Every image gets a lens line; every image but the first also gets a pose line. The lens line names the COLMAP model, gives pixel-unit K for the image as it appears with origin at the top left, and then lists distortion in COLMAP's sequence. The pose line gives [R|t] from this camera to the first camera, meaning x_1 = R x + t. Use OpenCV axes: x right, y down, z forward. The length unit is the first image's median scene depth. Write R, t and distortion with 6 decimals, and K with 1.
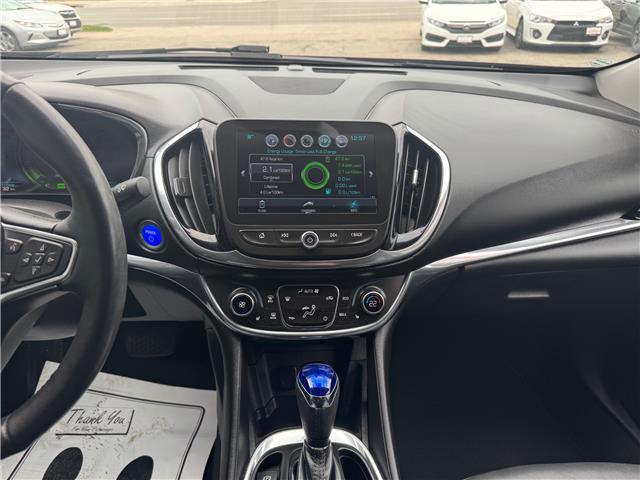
lens RADIAL K [[459.3, 0, 318.6], [0, 459.3, 240.7], [0, 0, 1]] dist [0.022332, -0.046991]
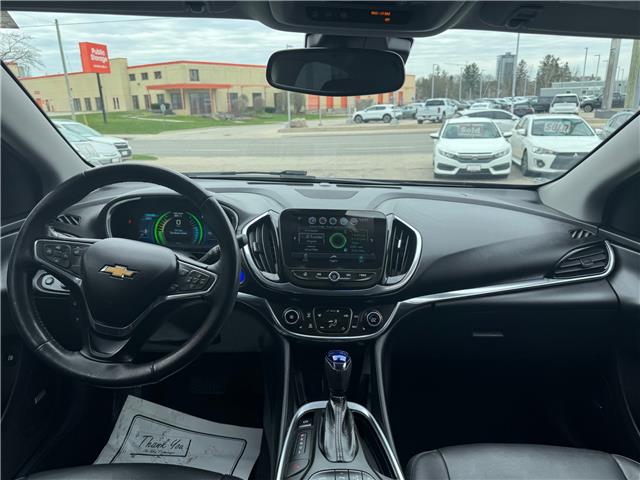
lens RADIAL K [[459.3, 0, 318.6], [0, 459.3, 240.7], [0, 0, 1]] dist [0.022332, -0.046991]
pose [[0.998742, 0.011086, -0.048909, 0.002269], [-0.023072, 0.967496, -0.251833, 0.159883], [0.044528, 0.252645, 0.966534, -0.353750]]
